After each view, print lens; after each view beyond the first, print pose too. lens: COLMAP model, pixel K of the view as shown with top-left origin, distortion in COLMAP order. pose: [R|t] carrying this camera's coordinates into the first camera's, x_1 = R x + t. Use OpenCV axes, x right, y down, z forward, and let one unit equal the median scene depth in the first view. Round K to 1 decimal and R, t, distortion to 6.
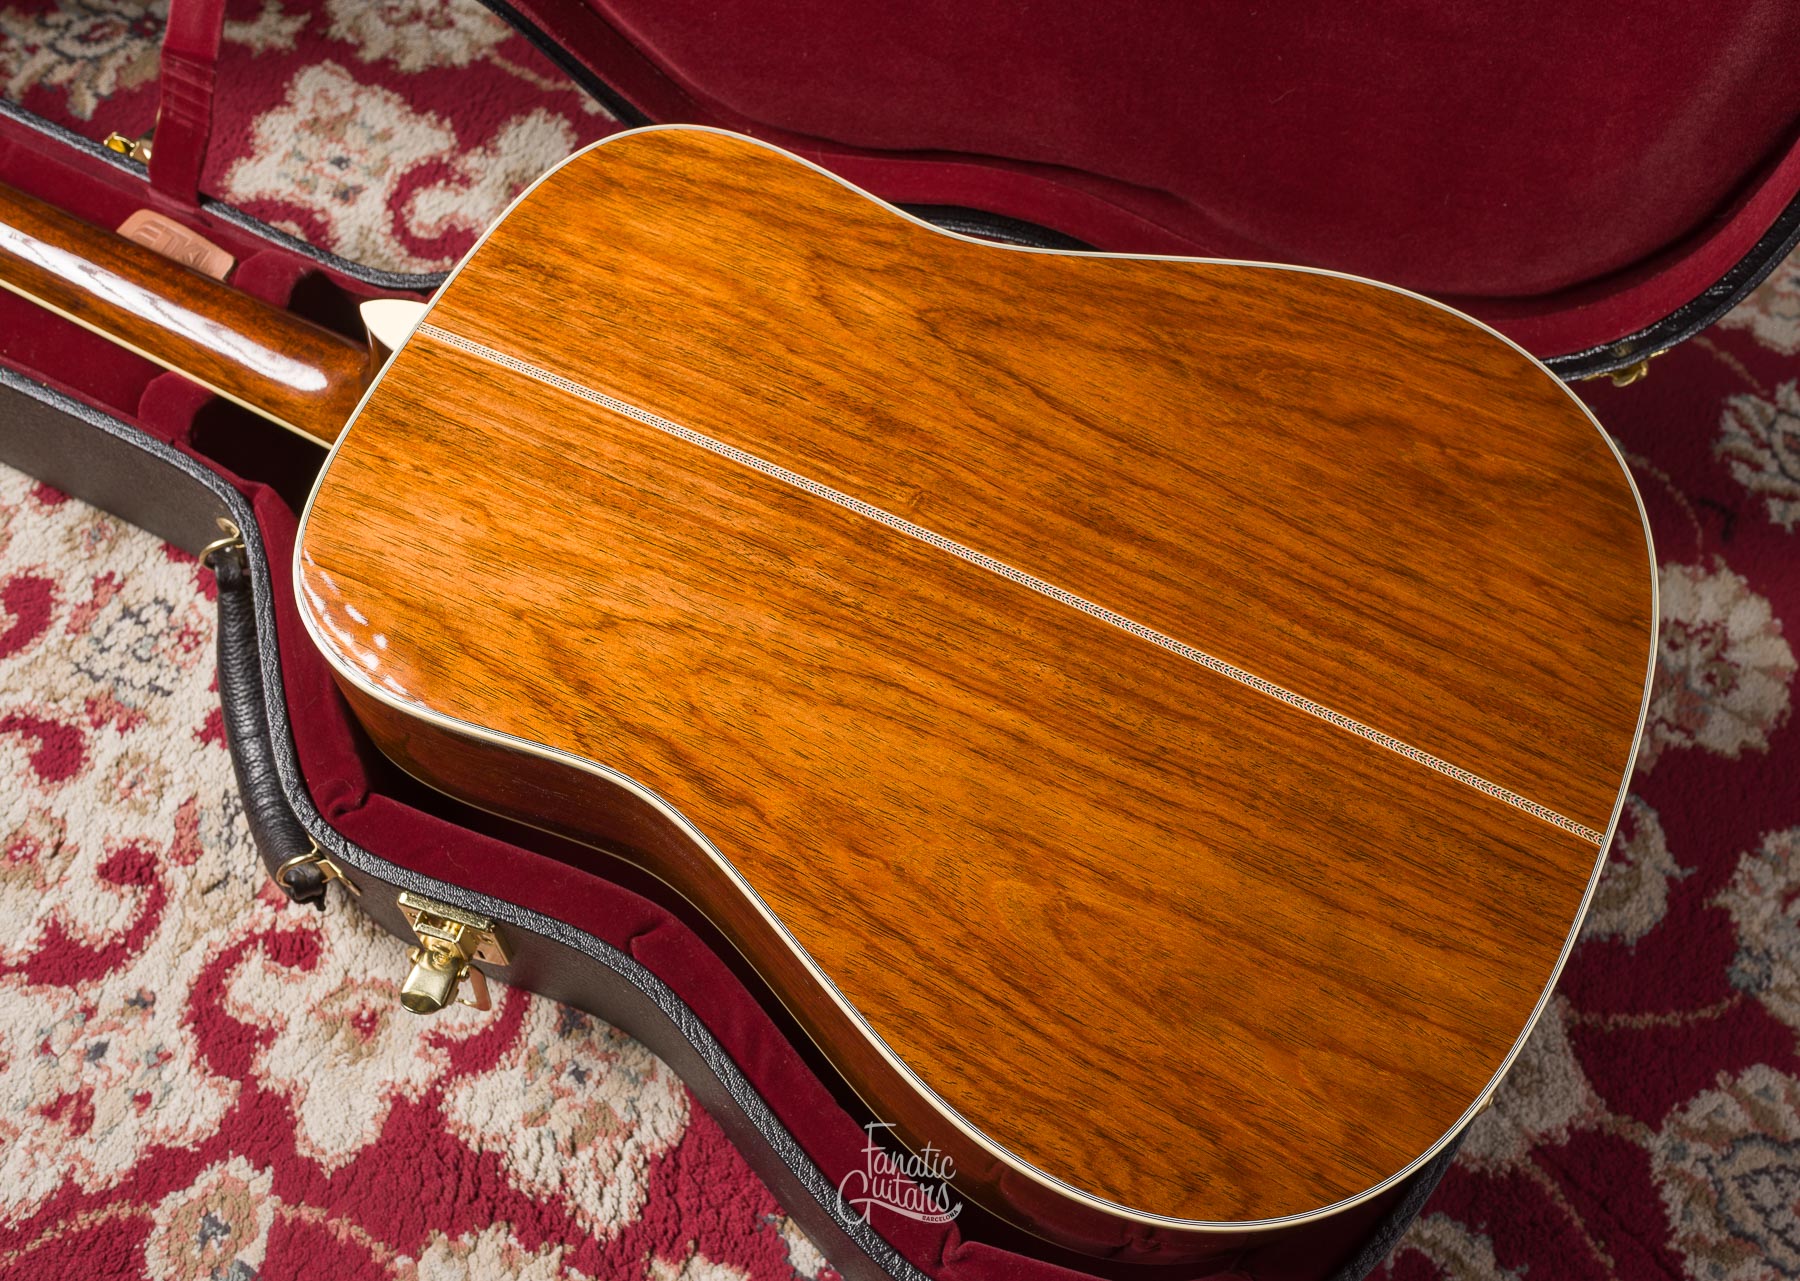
lens RADIAL K [[1850.9, 0, 960.4], [0, 1850.9, 636.8], [0, 0, 1]] dist [-0.000474, 0.006844]
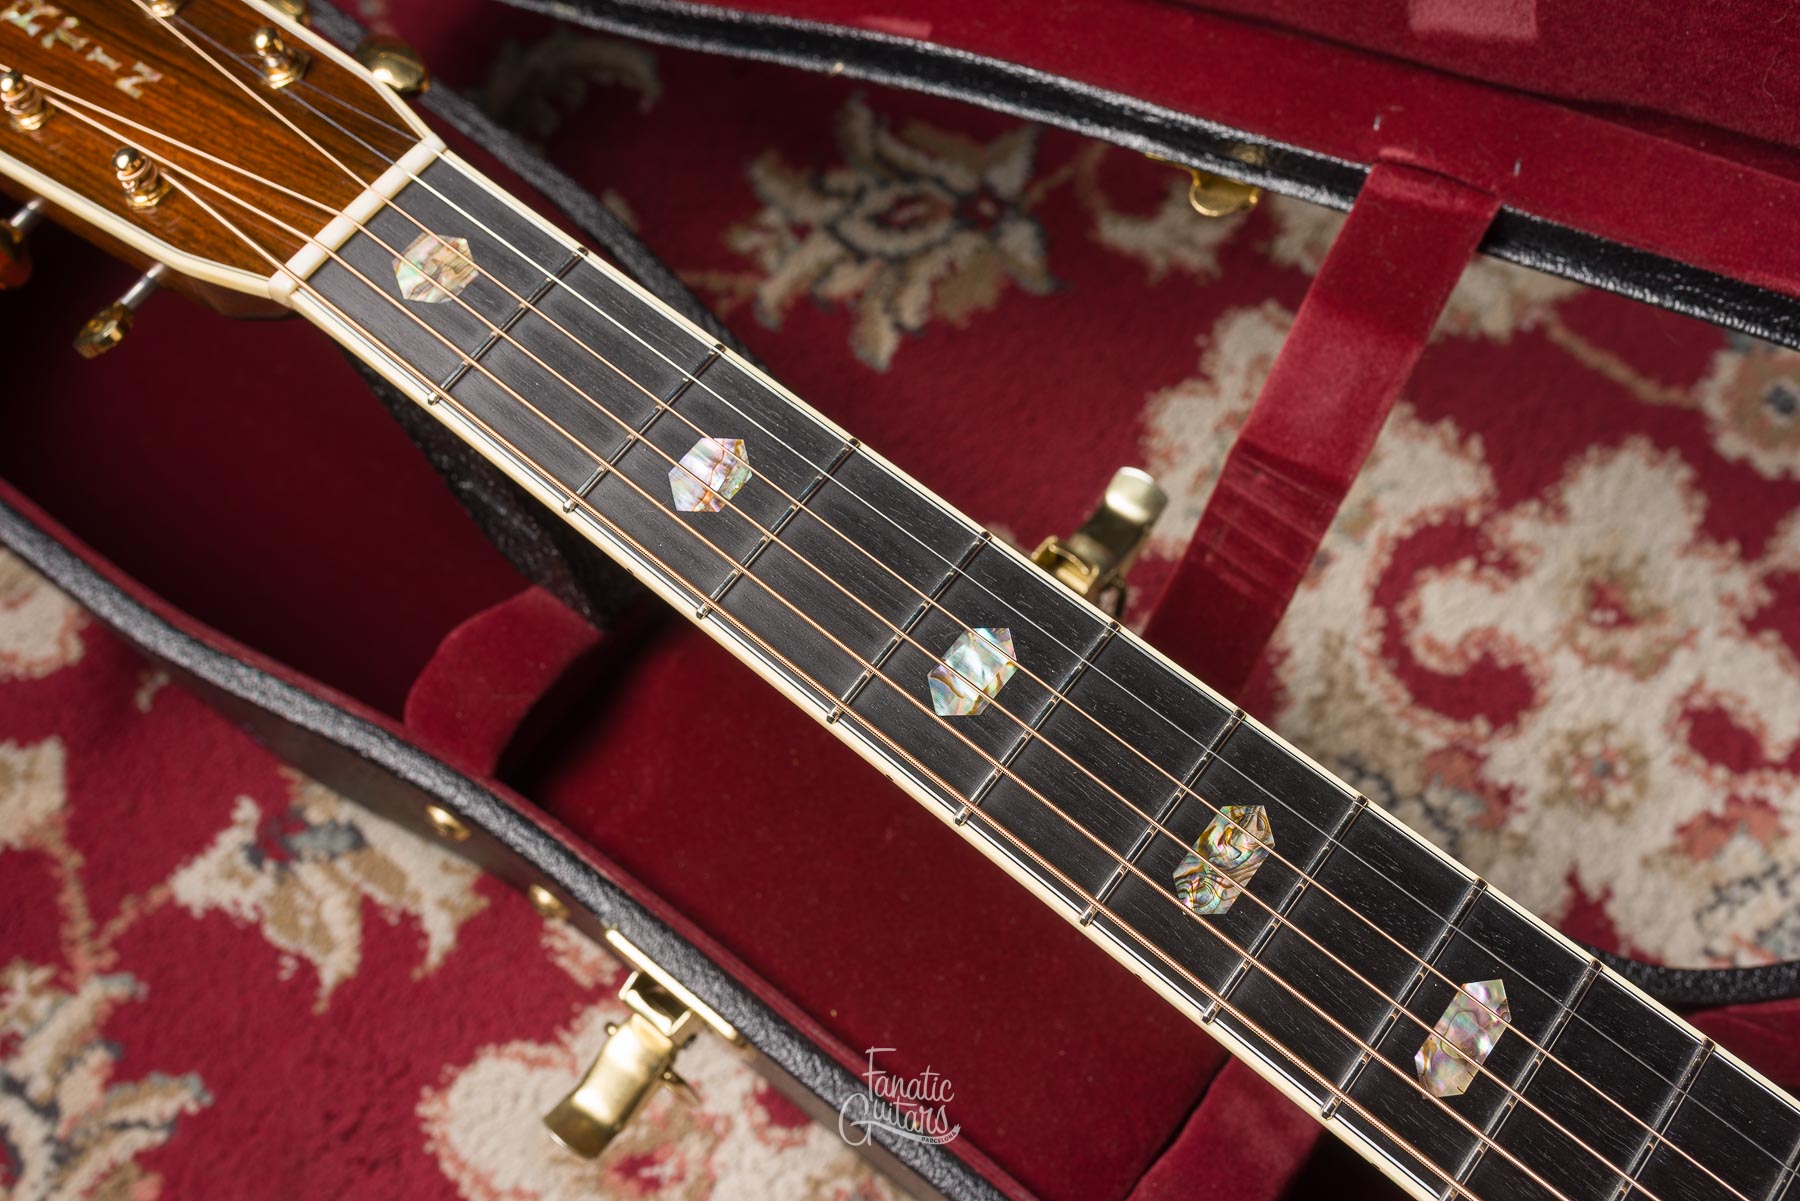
lens RADIAL K [[1801.5, 0, 902.0], [0, 1801.5, 601.5], [0, 0, 1]] dist [0.005422, 0.004176]
pose [[0.969295, 0.162336, -0.184702, -0.417169], [-0.156416, 0.986606, 0.046284, -0.281857], [0.189742, -0.015972, 0.981704, 0.518625]]
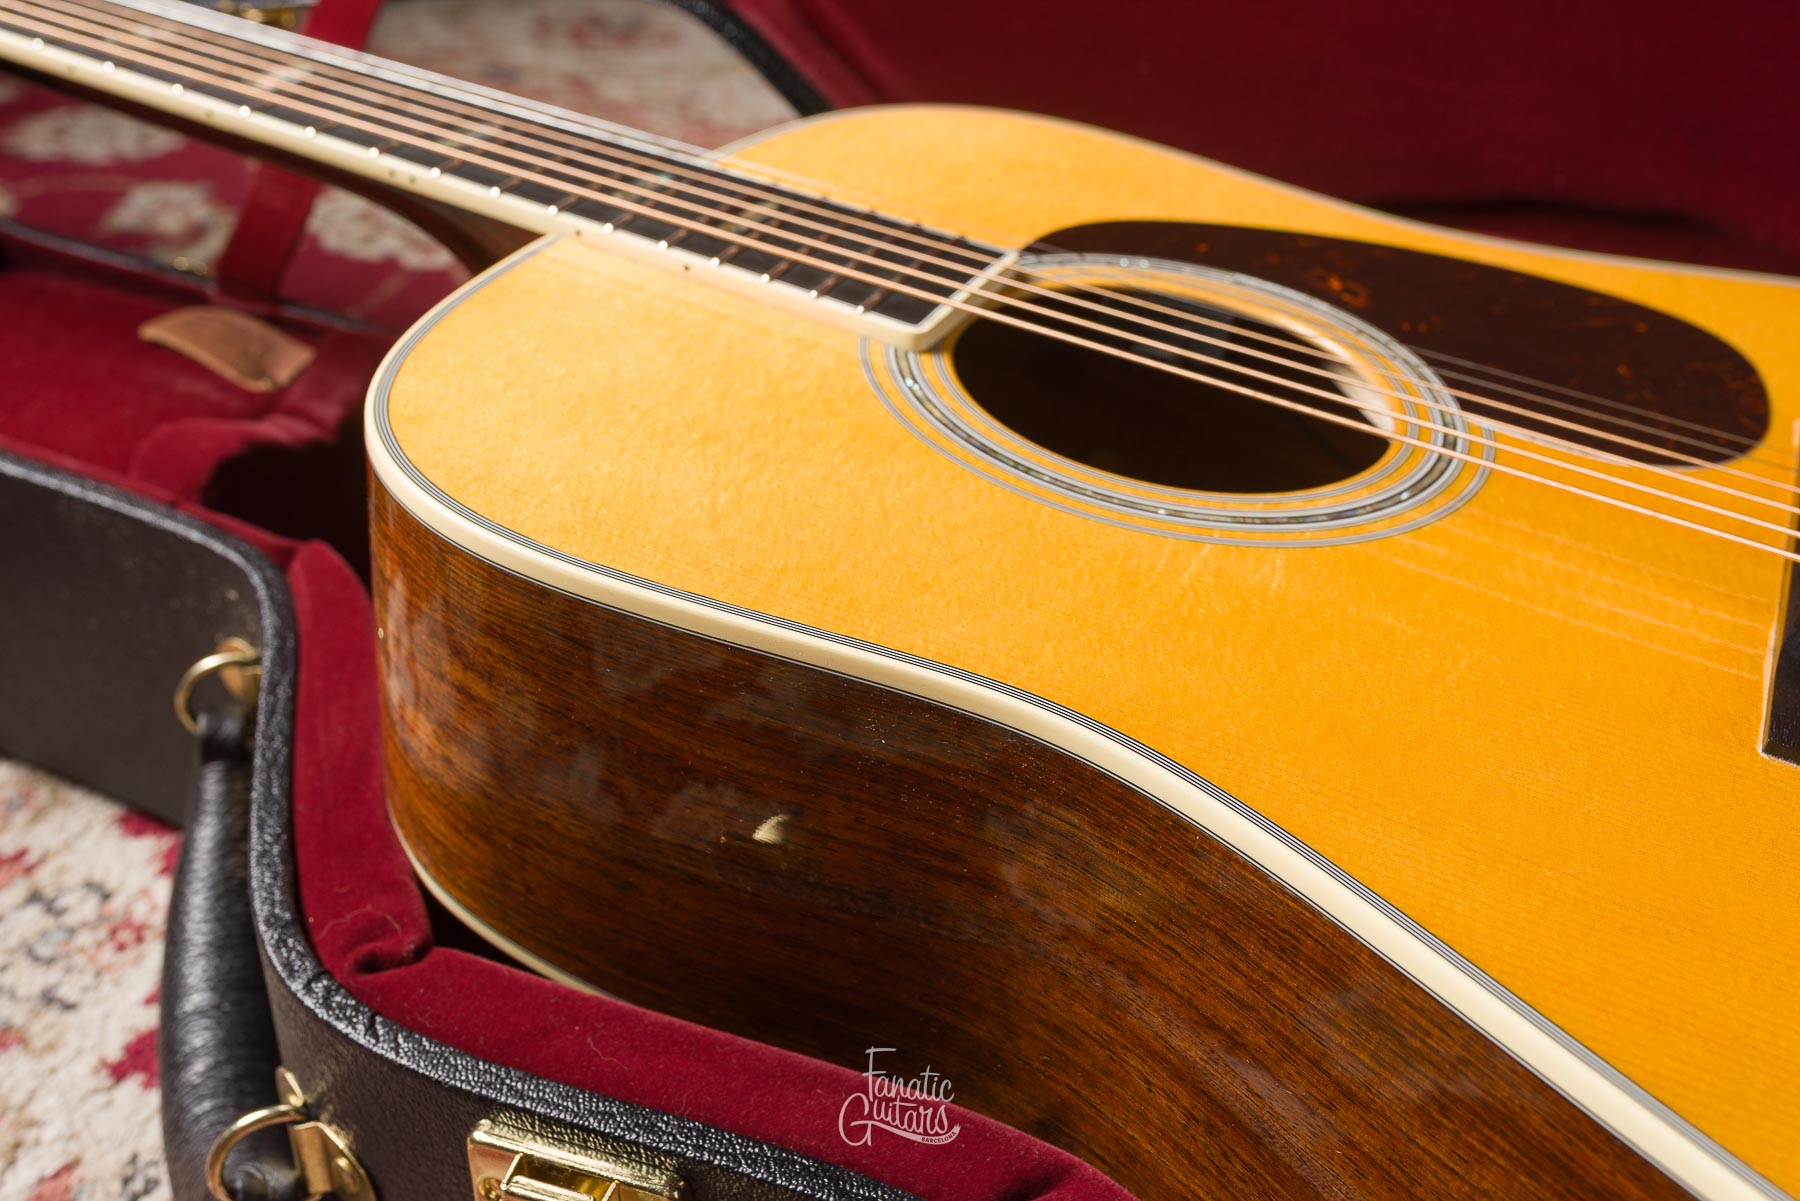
lens RADIAL K [[1801.5, 0, 902.0], [0, 1801.5, 601.5], [0, 0, 1]] dist [0.005422, 0.004176]
pose [[0.999287, -0.026040, -0.027329, -0.160969], [0.007707, 0.849462, -0.527593, 0.230018], [0.036953, 0.527007, 0.849057, 0.494023]]
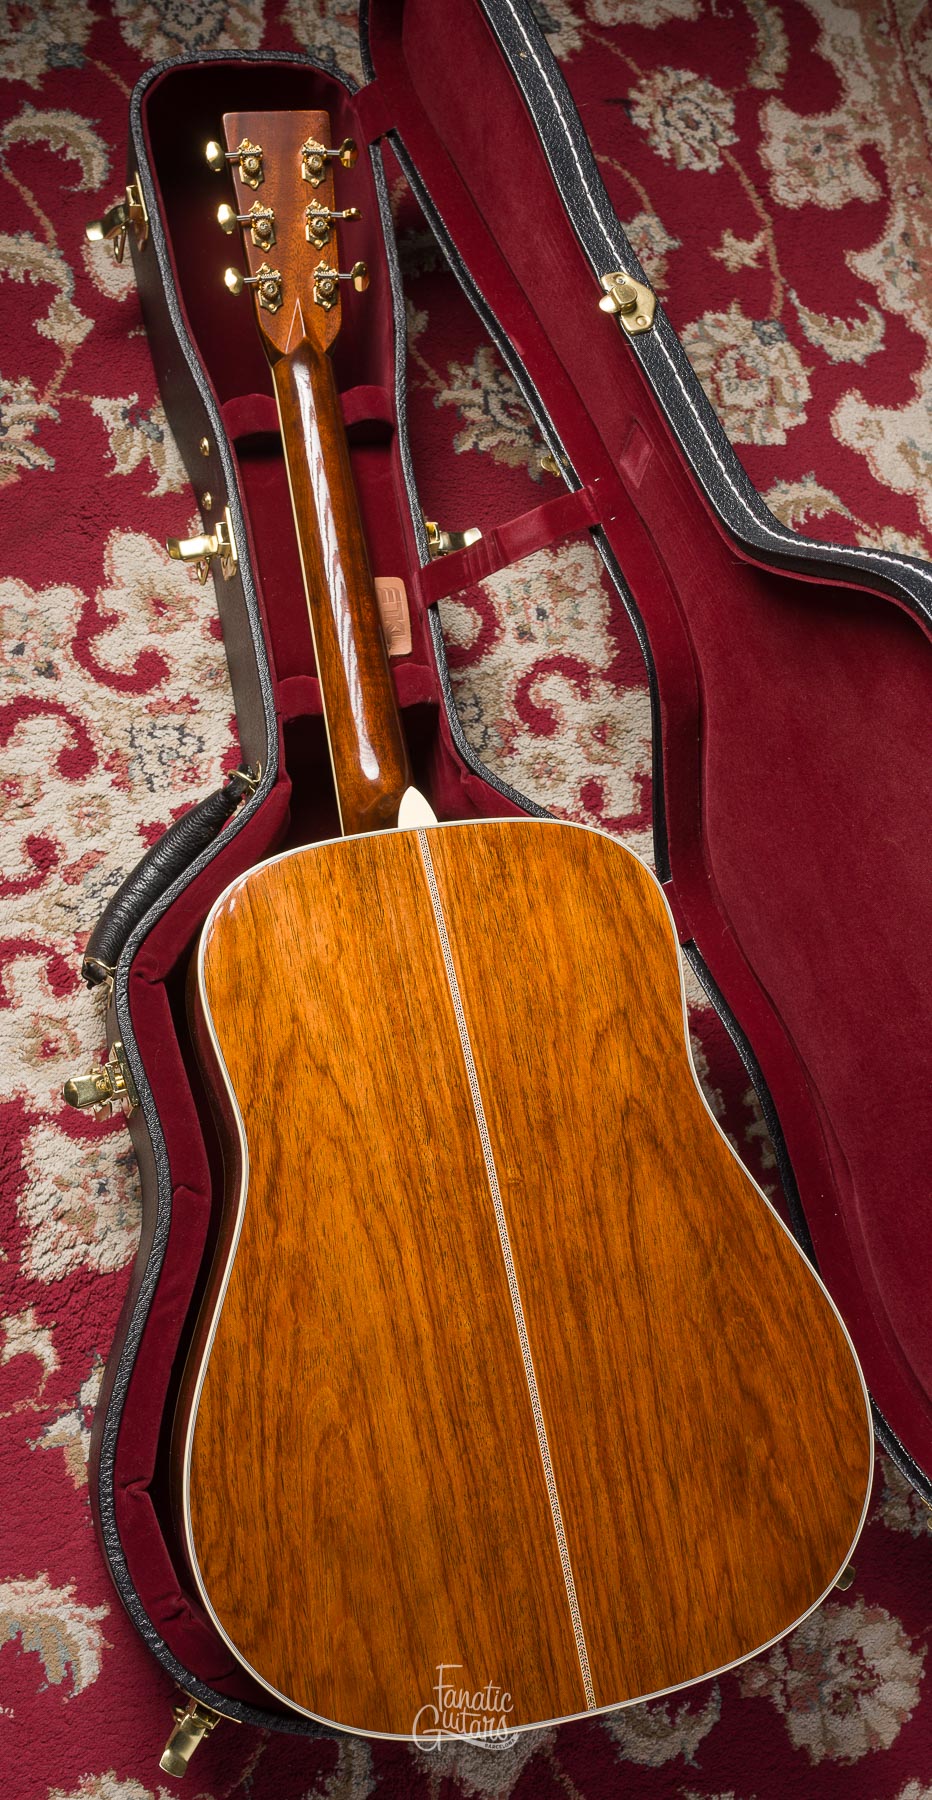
lens RADIAL K [[1784.8, 0, 455.9], [0, 1784.8, 921.4], [0, 0, 1]] dist [-0.002027, -0.000403]
pose [[0.585935, 0.799262, -0.133641, -0.022030], [-0.793204, 0.599432, 0.107282, -0.257038], [0.165855, 0.043144, 0.985206, -0.344395]]
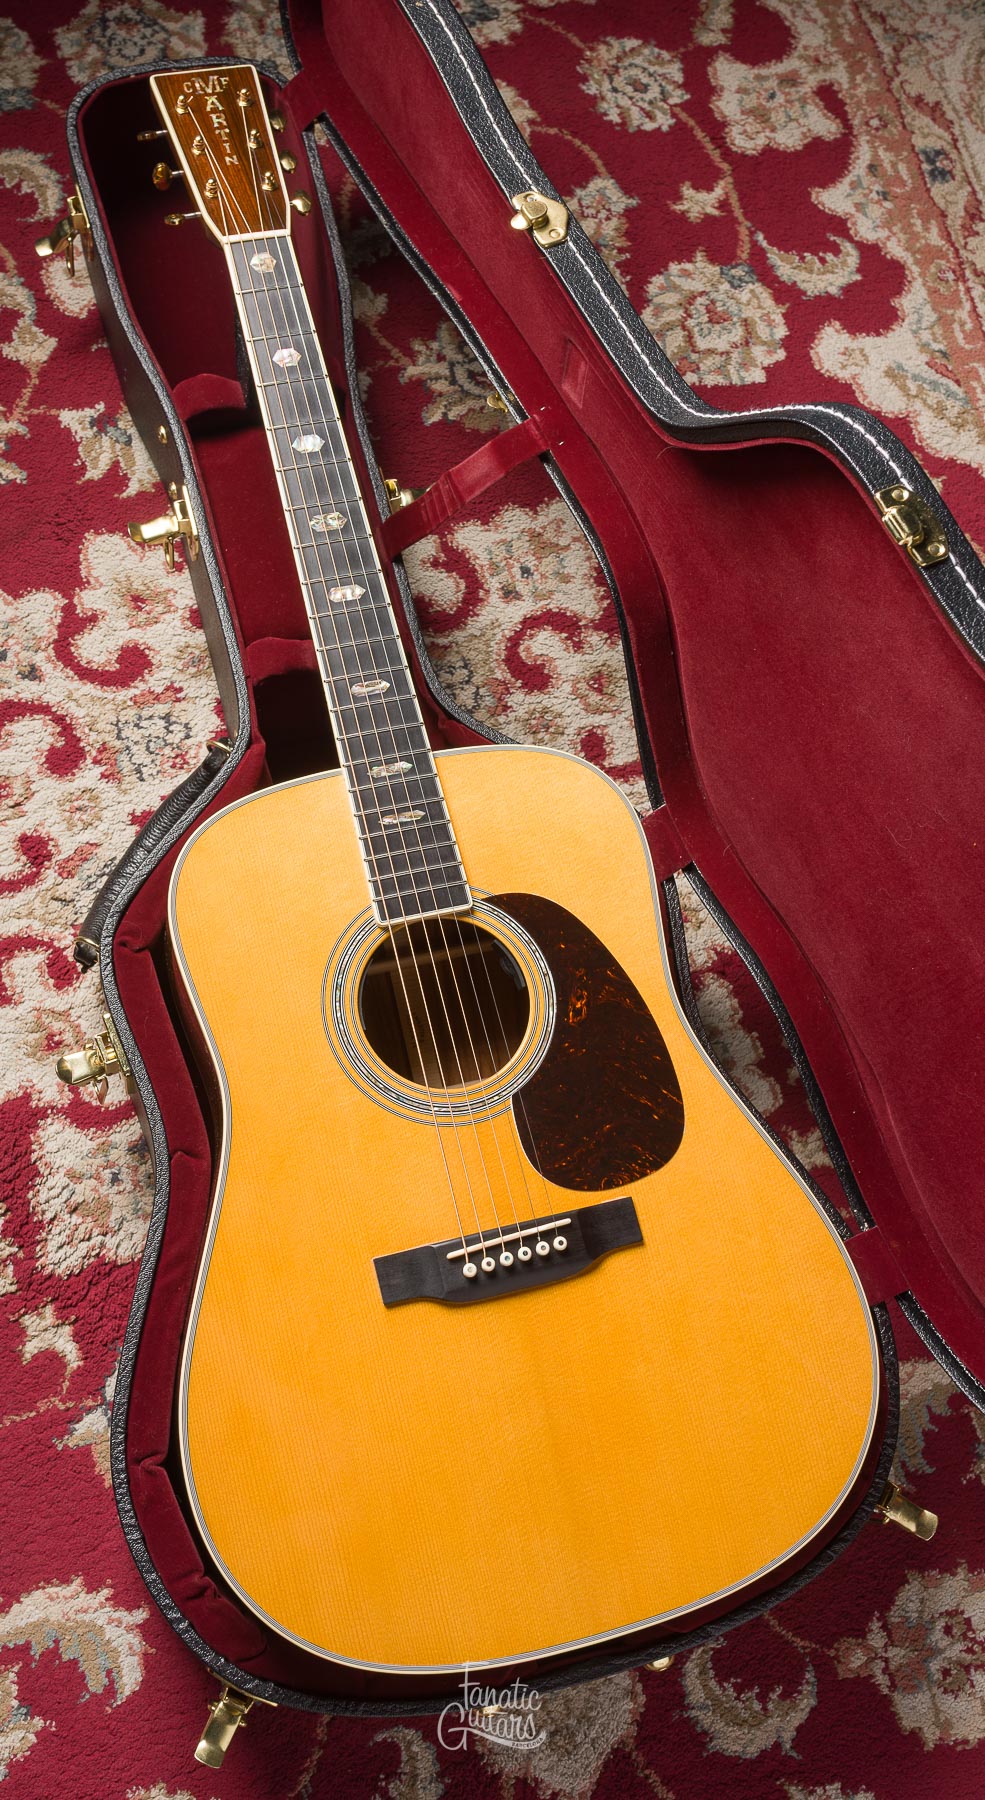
lens RADIAL K [[1853.2, 0, 428.1], [0, 1853.2, 877.5], [0, 0, 1]] dist [0.000438, -0.003512]
pose [[0.641630, 0.721236, -0.261017, 0.151688], [-0.719204, 0.683994, 0.122055, -0.264600], [0.266564, 0.109411, 0.957587, -0.324225]]
